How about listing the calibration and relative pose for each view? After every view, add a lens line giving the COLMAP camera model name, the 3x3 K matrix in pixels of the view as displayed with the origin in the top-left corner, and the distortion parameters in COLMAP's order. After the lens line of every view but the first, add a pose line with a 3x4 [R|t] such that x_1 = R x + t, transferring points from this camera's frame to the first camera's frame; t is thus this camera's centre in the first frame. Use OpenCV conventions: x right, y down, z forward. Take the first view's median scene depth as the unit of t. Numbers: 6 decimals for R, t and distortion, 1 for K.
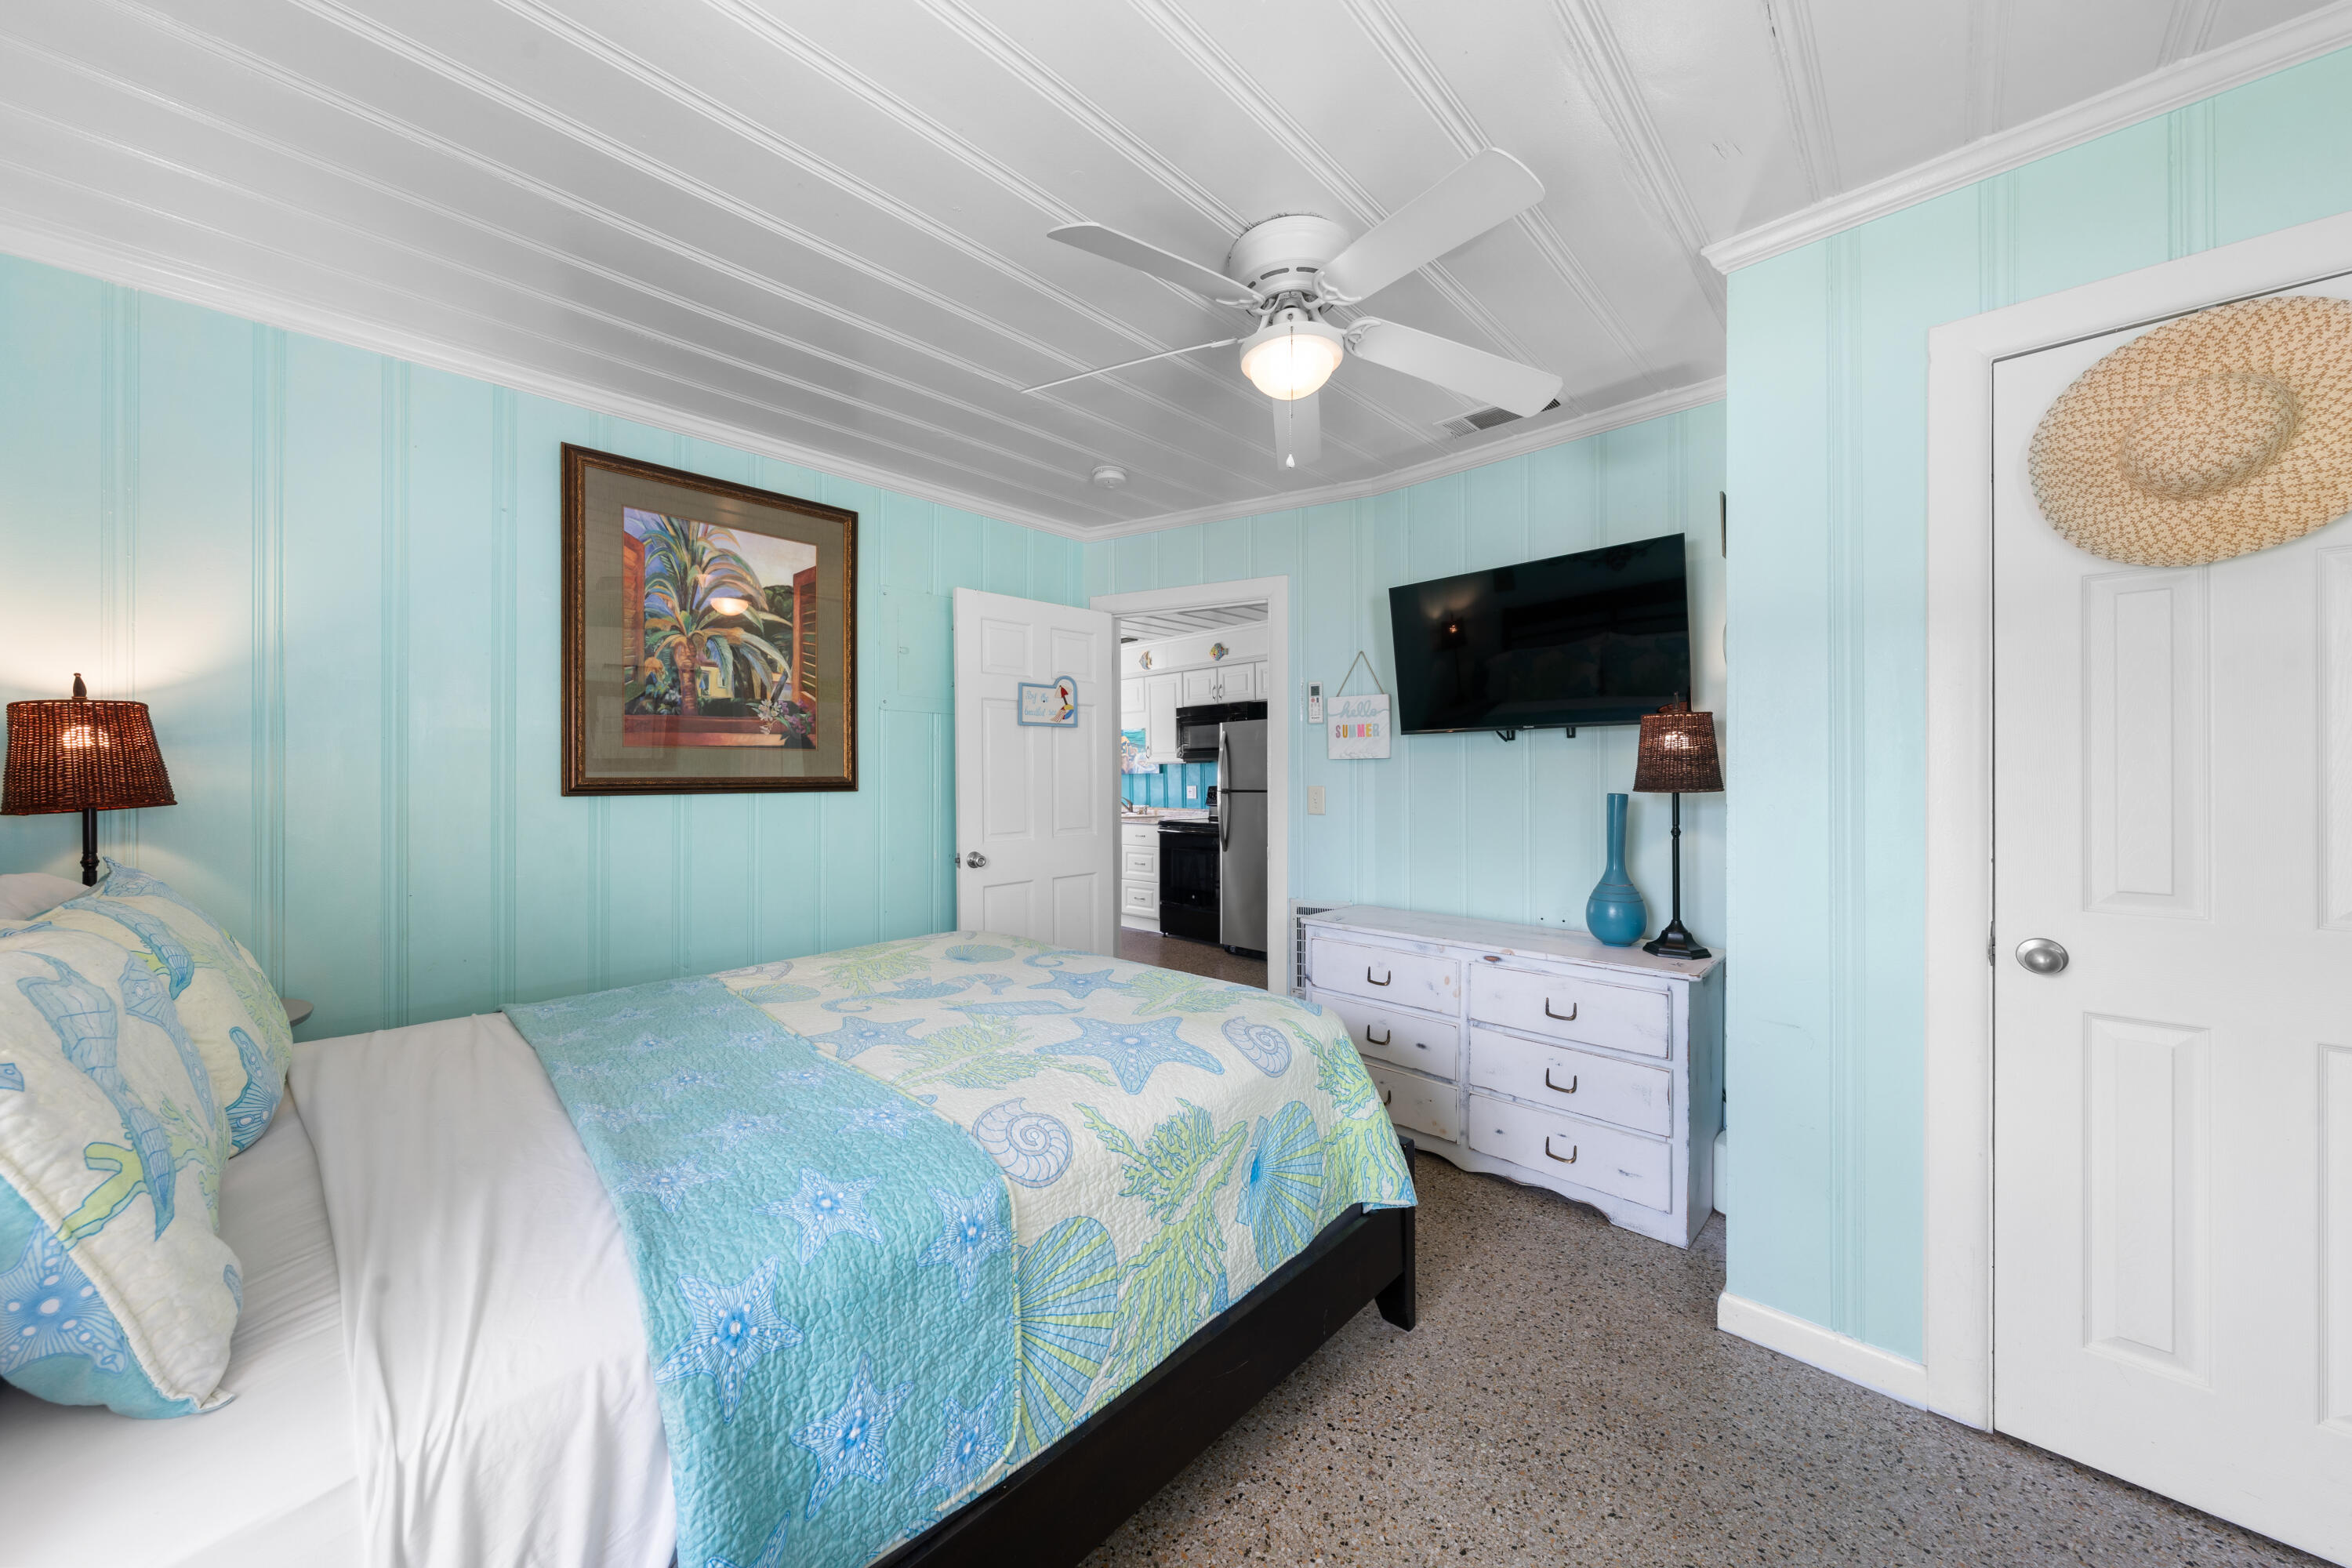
lens RADIAL K [[802.3, 0, 1176.0], [0, 802.3, 784.0], [0, 0, 1]] dist [-0.000331, -0.000096]
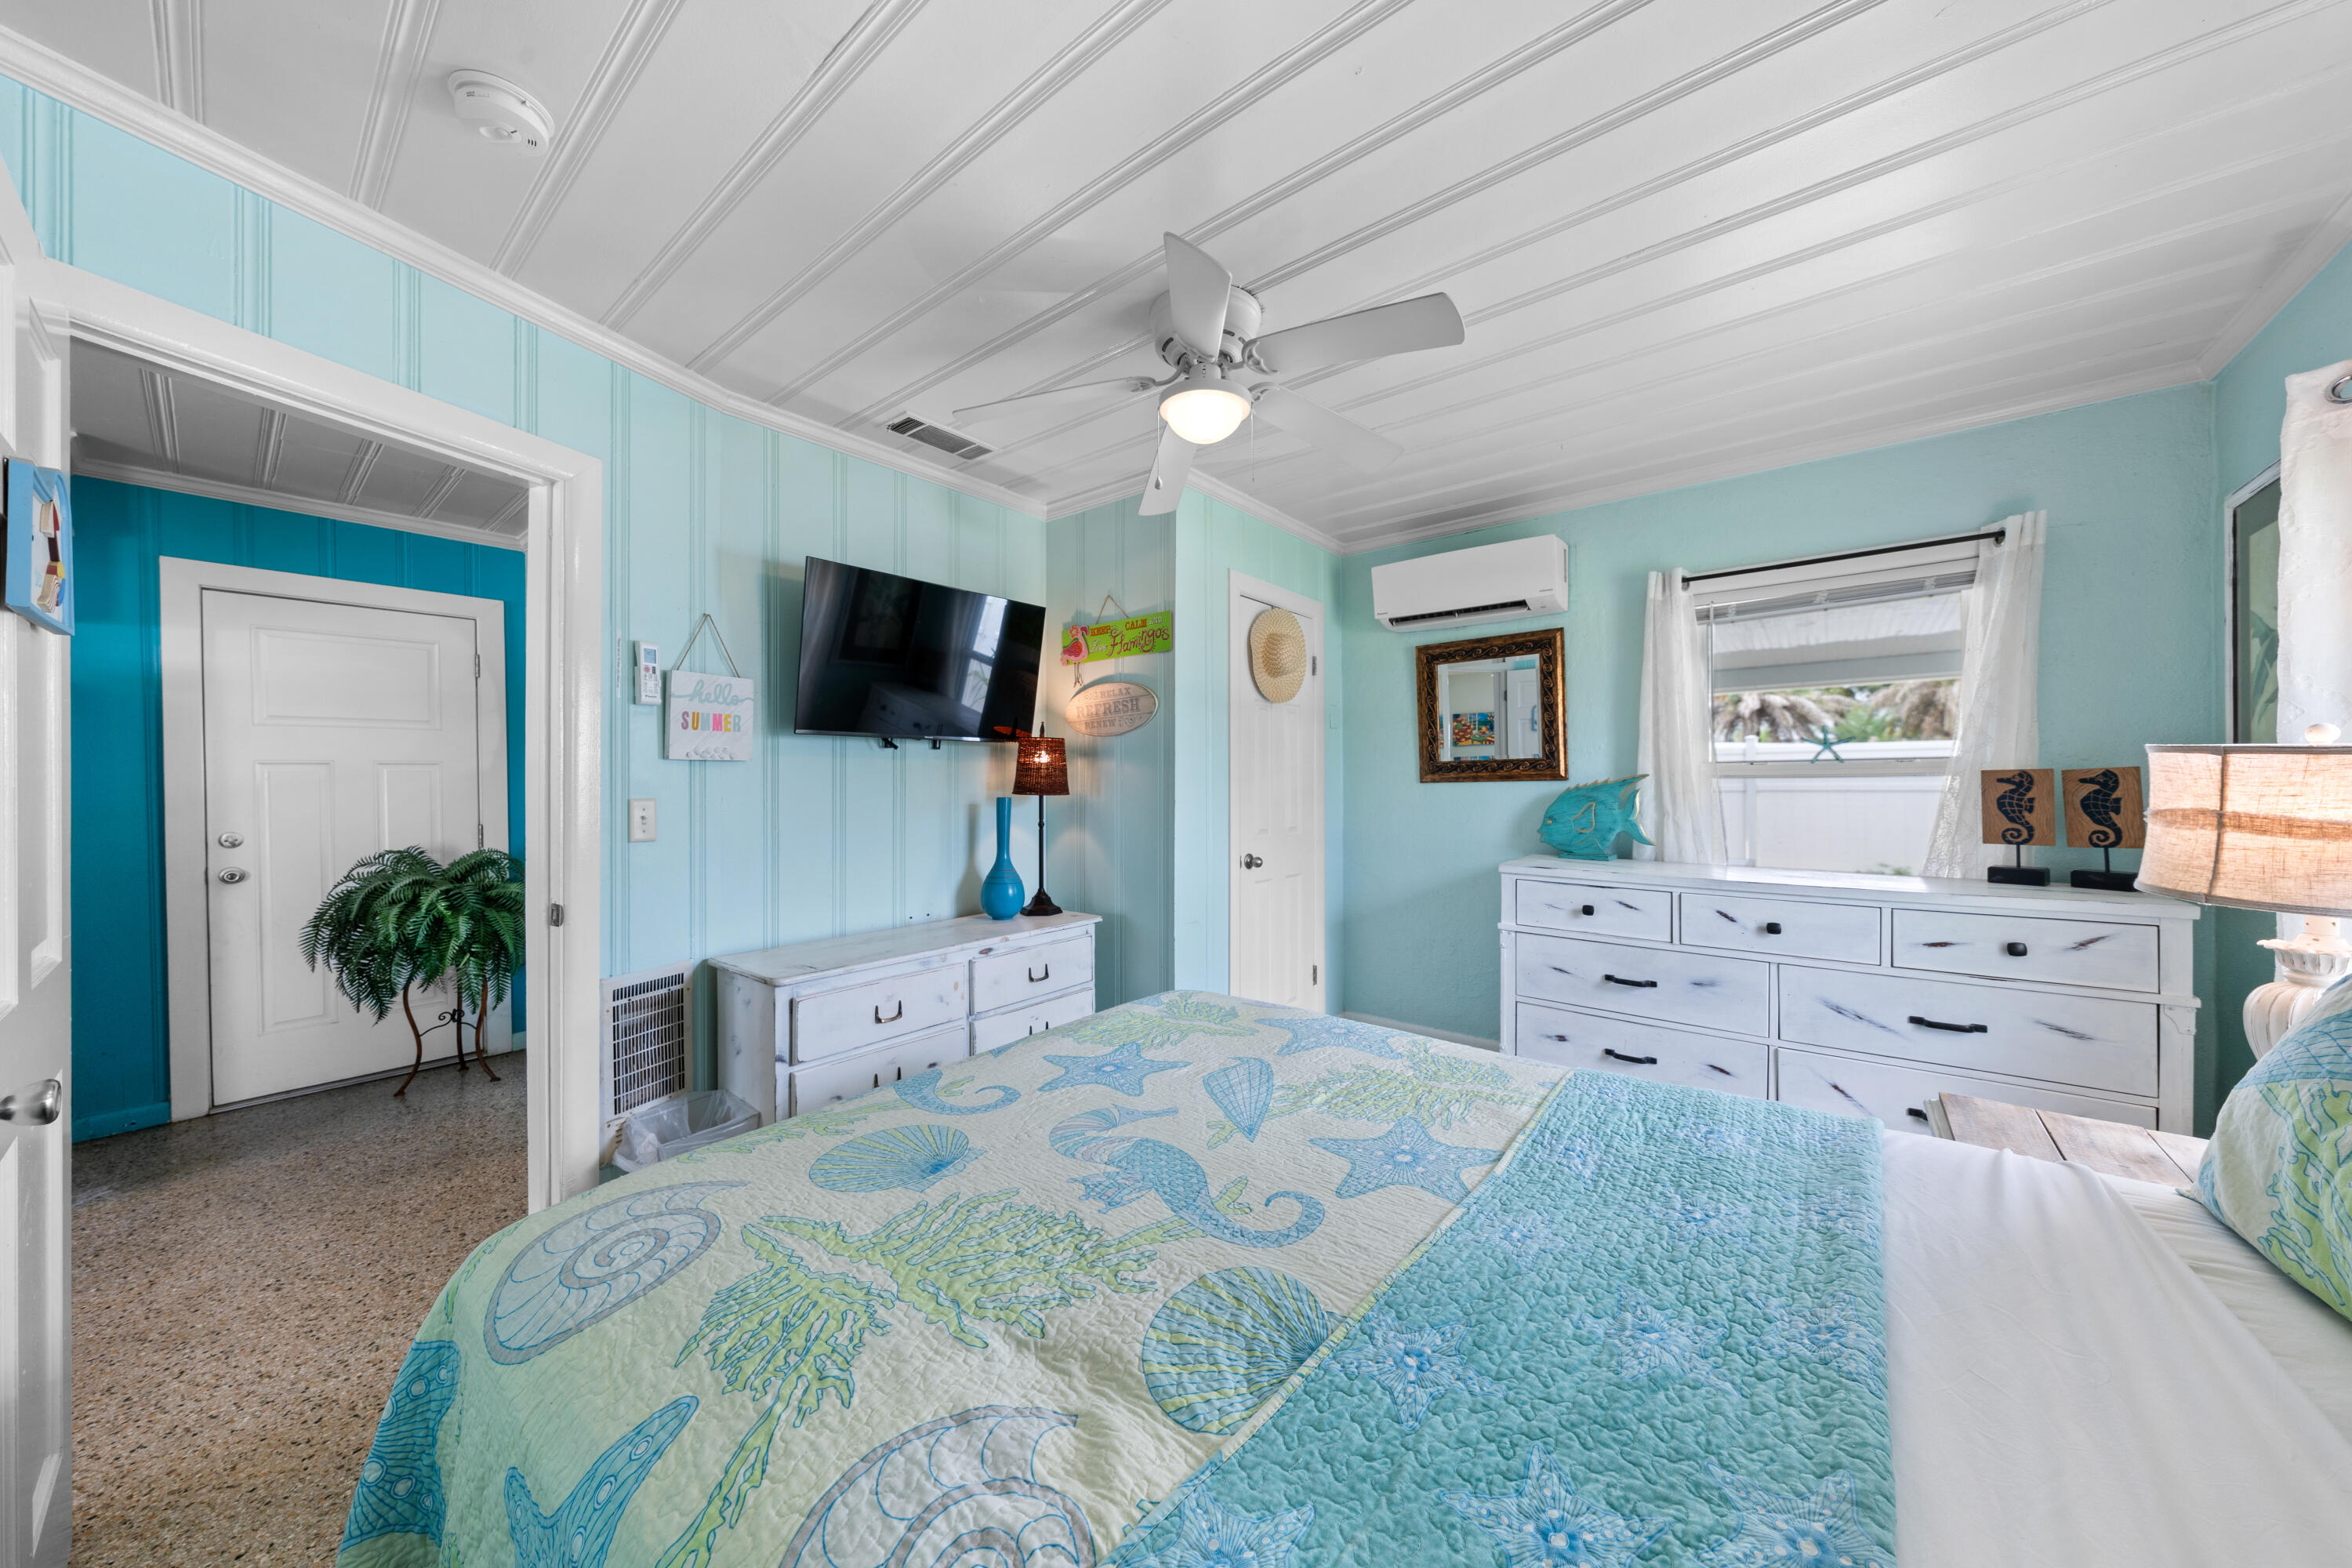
lens RADIAL K [[789.0, 0, 1176.0], [0, 789.0, 784.0], [0, 0, 1]] dist [0.000713, 0.000004]
pose [[-0.081357, -0.001830, 0.996683, -0.630397], [0.010361, 0.999943, 0.002682, -0.008270], [-0.996631, 0.010545, -0.081333, 0.754020]]
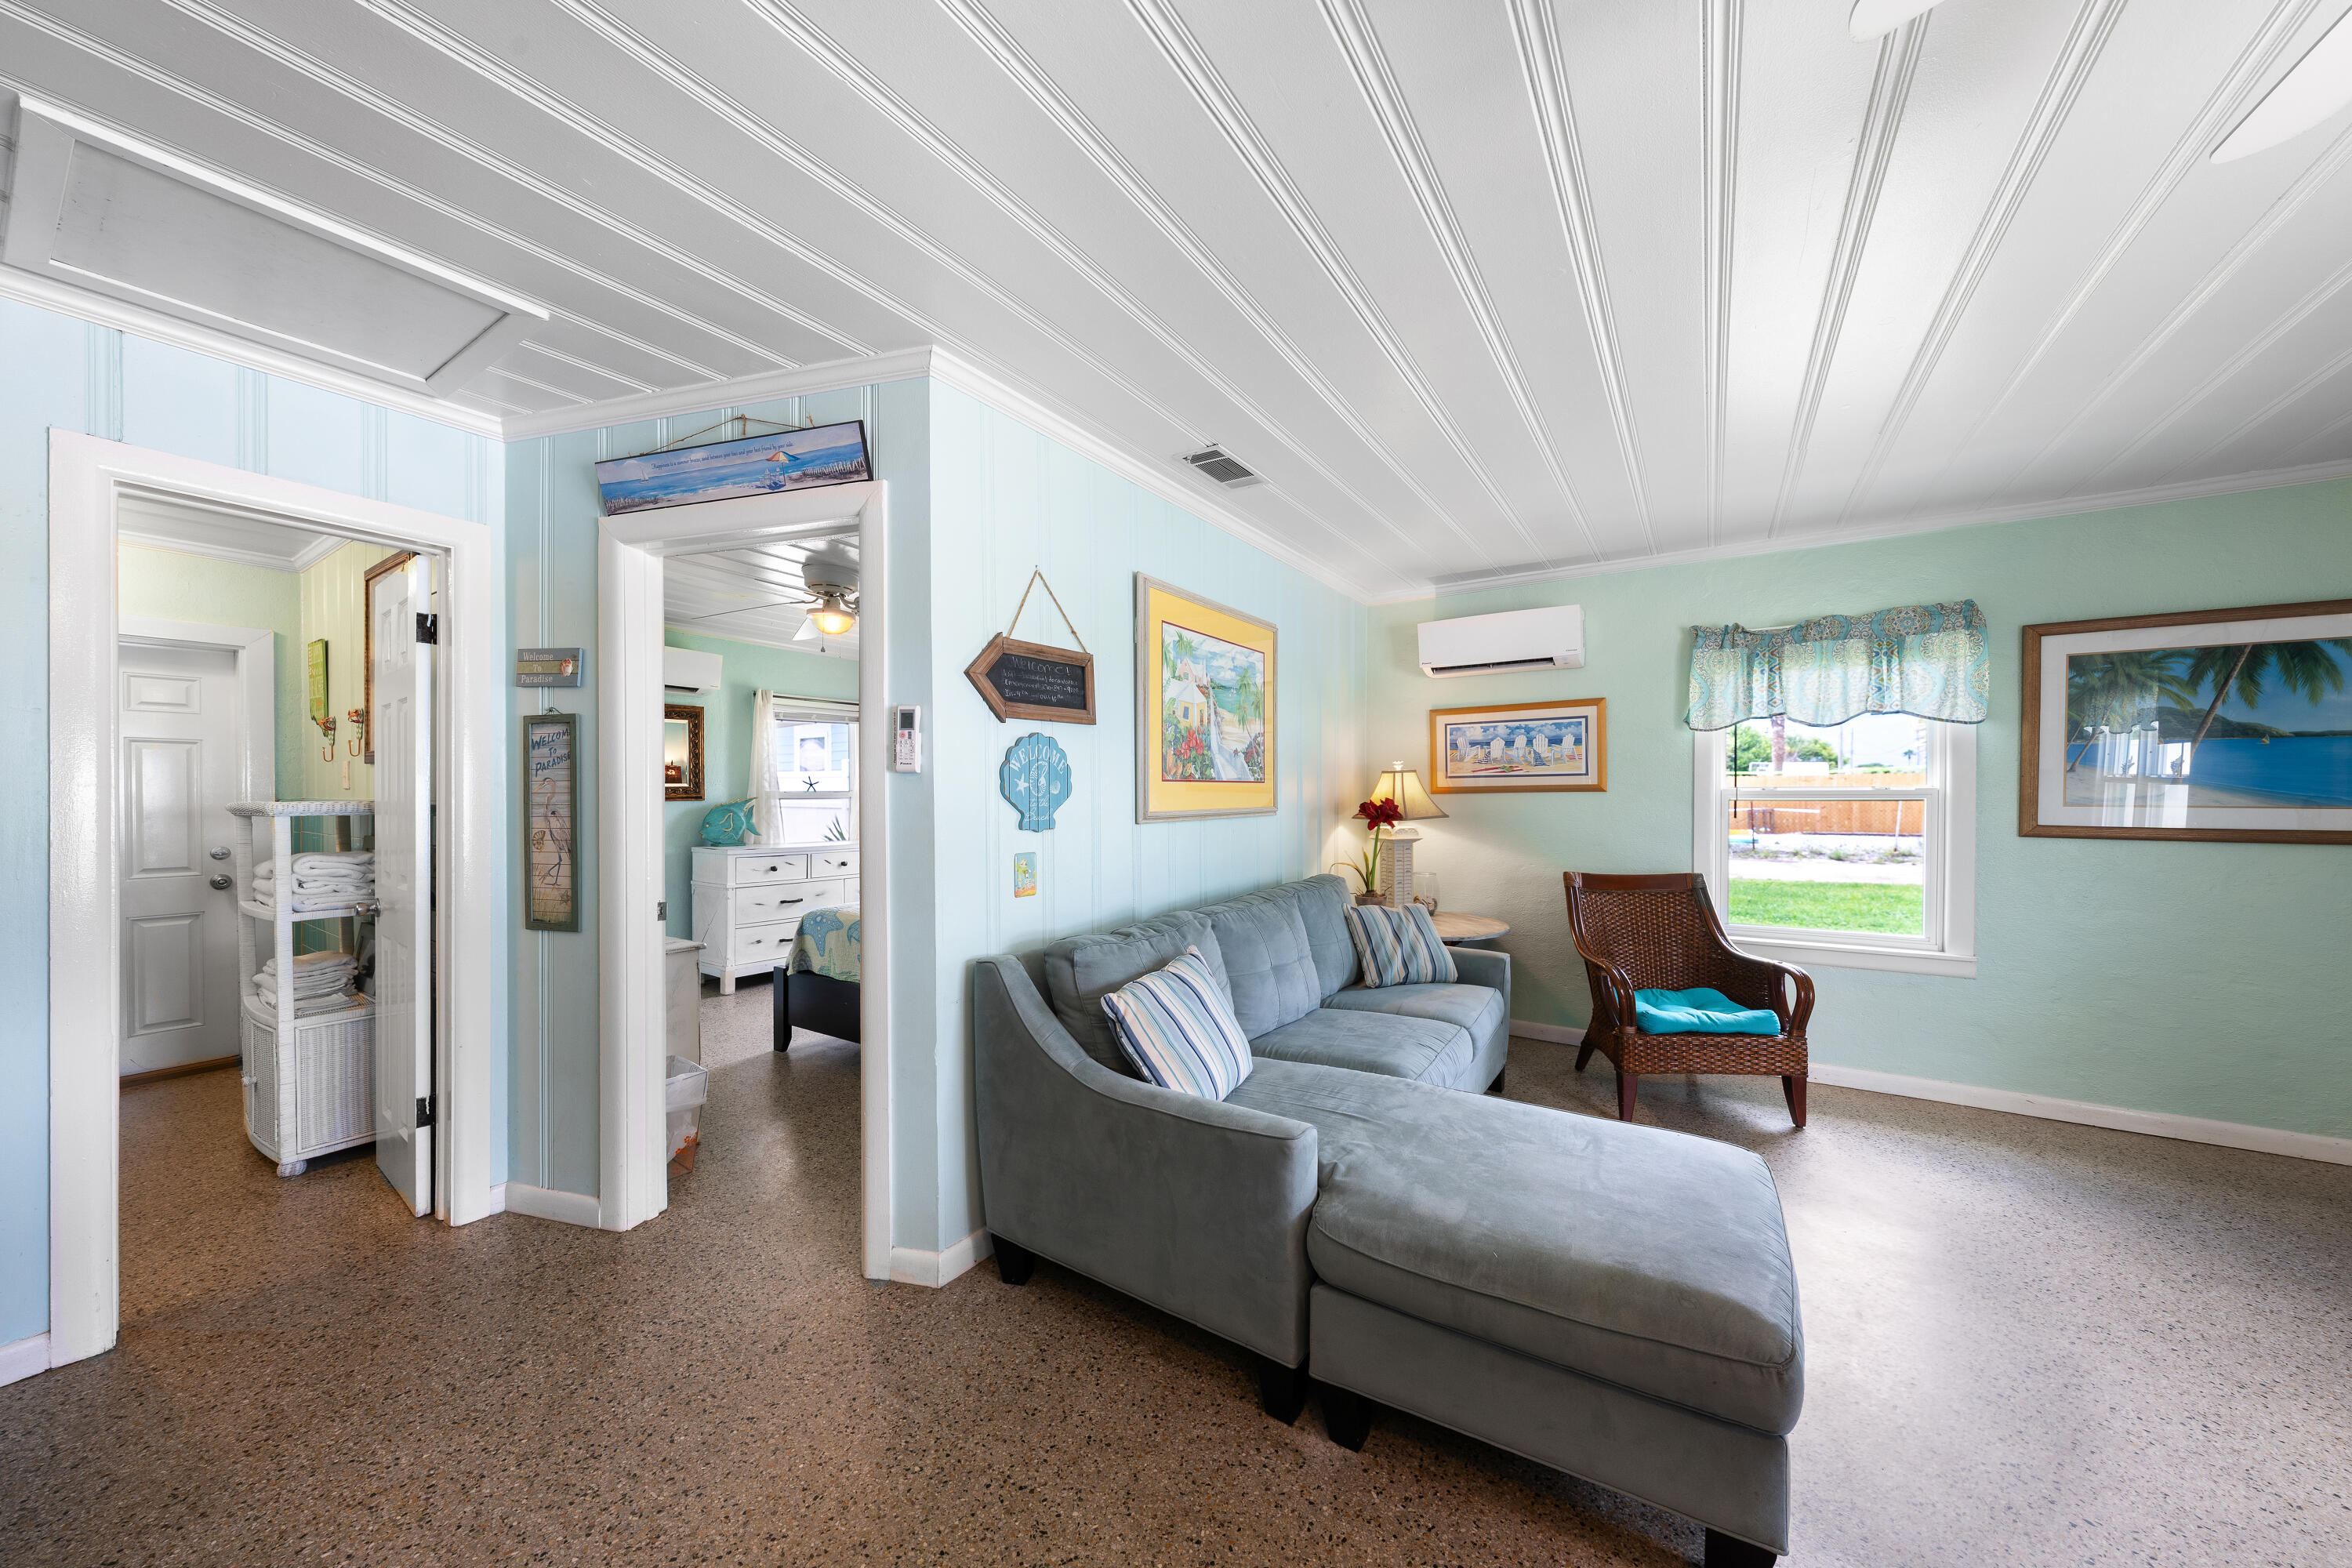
lens RADIAL K [[813.6, 0, 1179.6], [0, 813.6, 803.4], [0, 0, 1]] dist [0.000329, -0.000037]
pose [[-0.982634, 0.003920, -0.185514, -0.262365], [0.001145, 0.999886, 0.015061, -0.026285], [0.185551, 0.014587, -0.982526, 2.293207]]
